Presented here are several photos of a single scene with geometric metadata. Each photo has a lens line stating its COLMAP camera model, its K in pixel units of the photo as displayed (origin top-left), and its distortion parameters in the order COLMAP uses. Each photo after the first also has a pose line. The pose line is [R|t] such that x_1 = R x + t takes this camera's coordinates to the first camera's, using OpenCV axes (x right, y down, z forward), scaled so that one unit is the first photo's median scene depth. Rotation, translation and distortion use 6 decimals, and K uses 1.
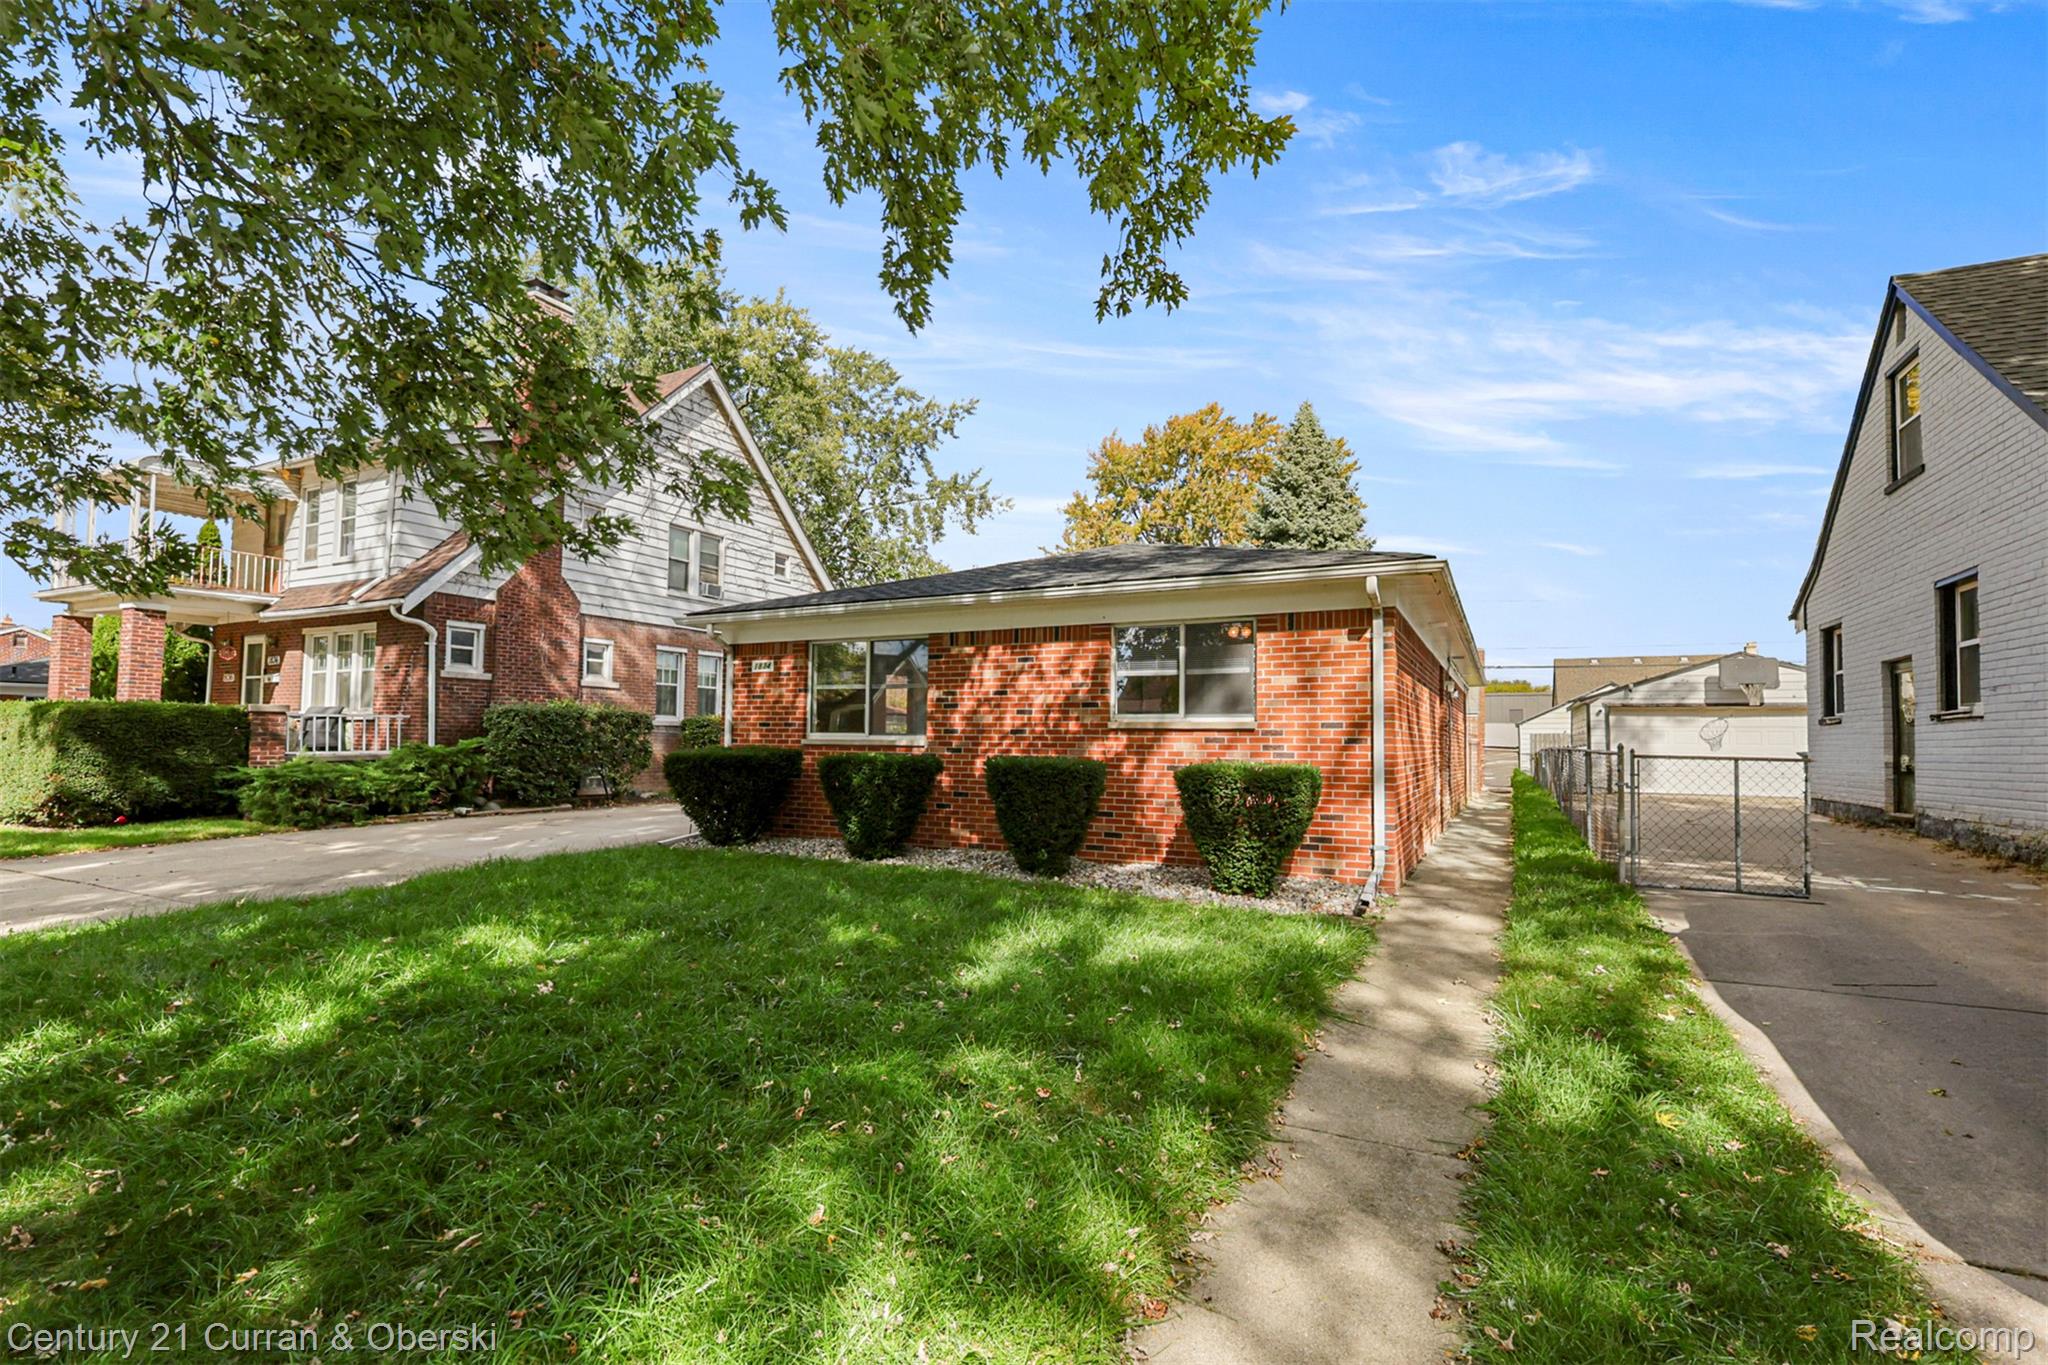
lens RADIAL K [[889.3, 0, 1025.4], [0, 889.3, 676.0], [0, 0, 1]] dist [0.000492, 0.000156]
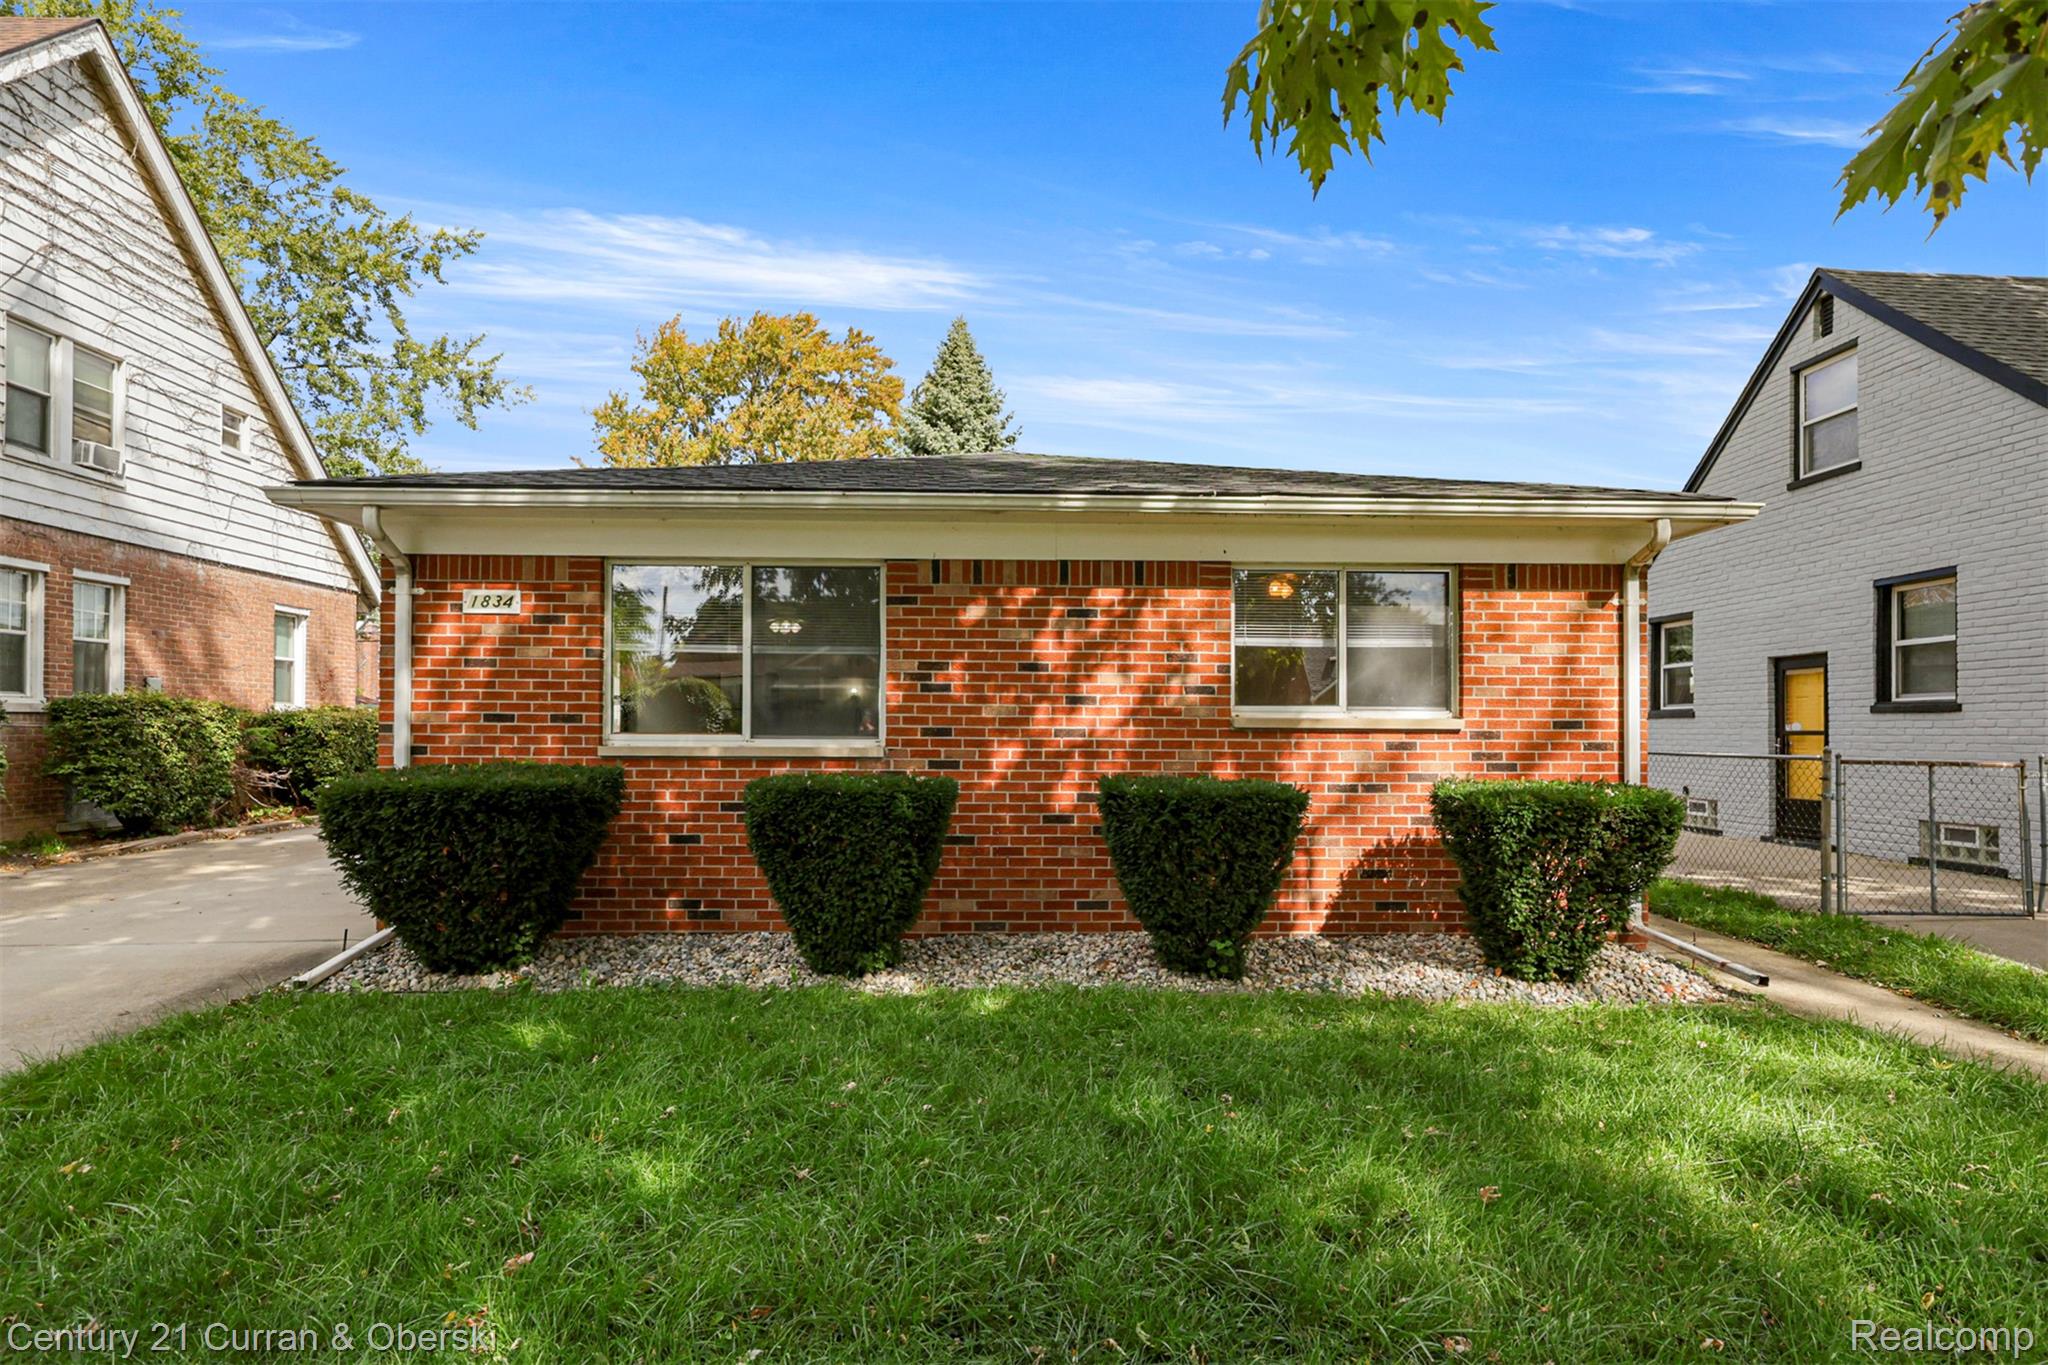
lens RADIAL K [[1036.3, 0, 1017.6], [0, 1036.3, 707.4], [0, 0, 1]] dist [-0.001793, -0.000623]
pose [[0.876915, 0.004803, 0.480621, -0.150264], [-0.032652, 0.998235, 0.049600, 0.004755], [-0.479535, -0.059188, 0.875525, 0.162890]]
